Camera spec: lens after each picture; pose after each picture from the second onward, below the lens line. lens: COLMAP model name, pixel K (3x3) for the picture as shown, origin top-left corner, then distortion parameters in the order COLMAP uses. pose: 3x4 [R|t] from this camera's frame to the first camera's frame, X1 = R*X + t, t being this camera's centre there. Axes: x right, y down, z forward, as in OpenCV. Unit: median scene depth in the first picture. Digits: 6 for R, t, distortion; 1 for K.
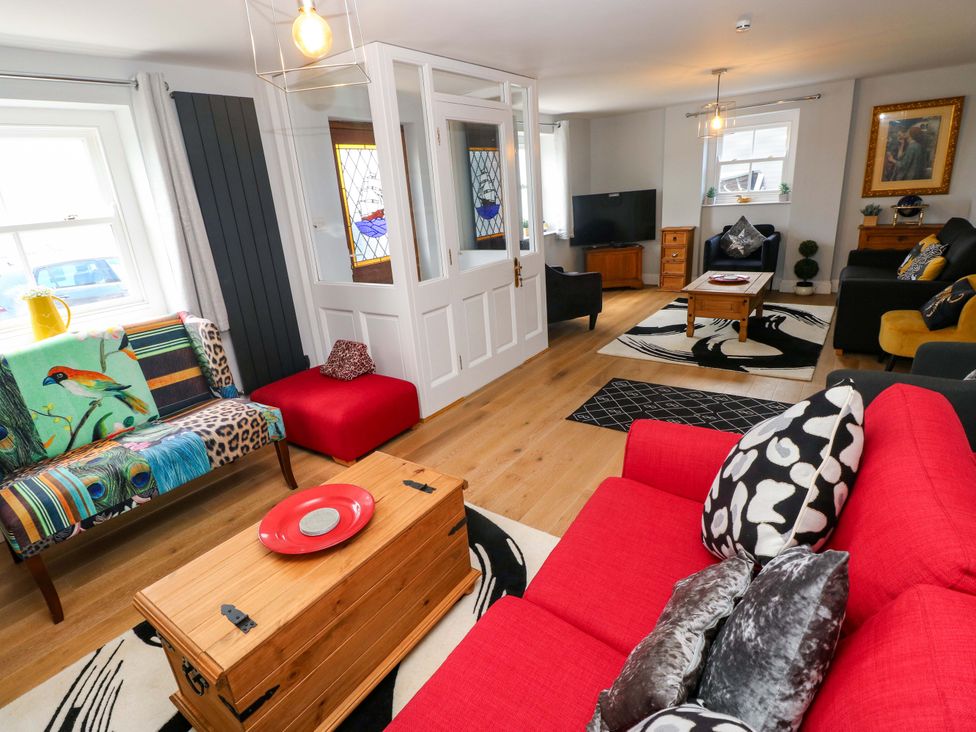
lens RADIAL K [[506.7, 0, 483.9], [0, 506.7, 358.0], [0, 0, 1]] dist [0.002904, -0.015113]
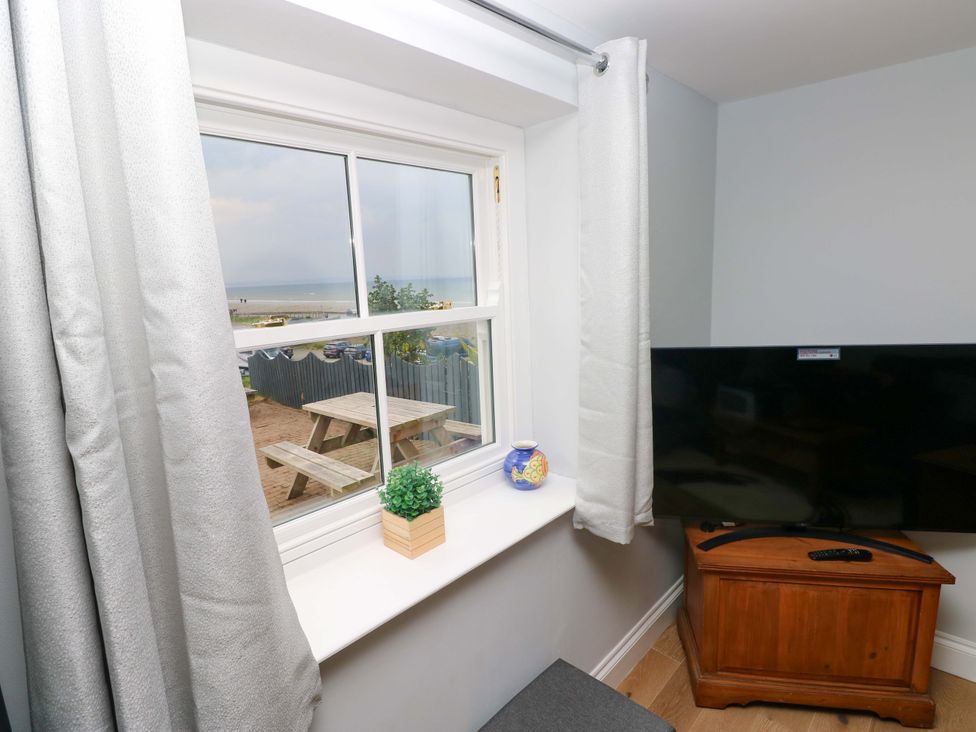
lens RADIAL K [[506.7, 0, 483.9], [0, 506.7, 358.0], [0, 0, 1]] dist [0.002904, -0.015113]
pose [[0.988501, 0.063265, -0.137344, 0.187121], [-0.082484, 0.986839, -0.139085, -0.407581], [0.126737, 0.148814, 0.980710, 1.095807]]
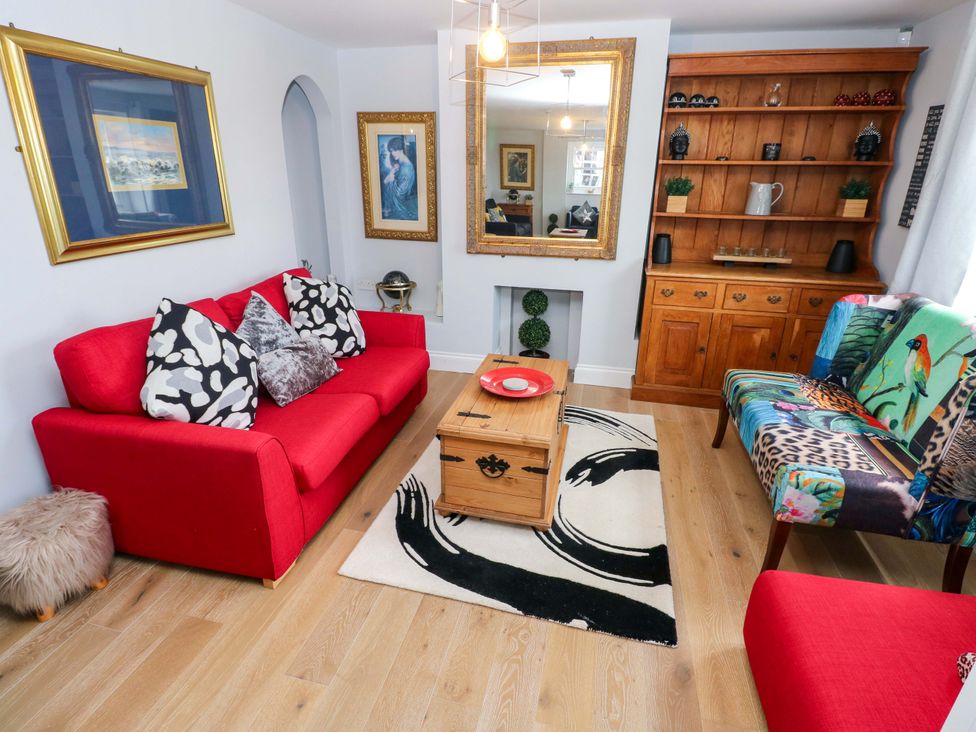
lens RADIAL K [[506.7, 0, 483.9], [0, 506.7, 358.0], [0, 0, 1]] dist [0.002904, -0.015113]
pose [[-0.923517, 0.196380, -0.329472, 0.086344], [-0.057814, 0.777903, 0.625719, -0.241423], [0.379176, 0.596910, -0.707053, 0.712861]]
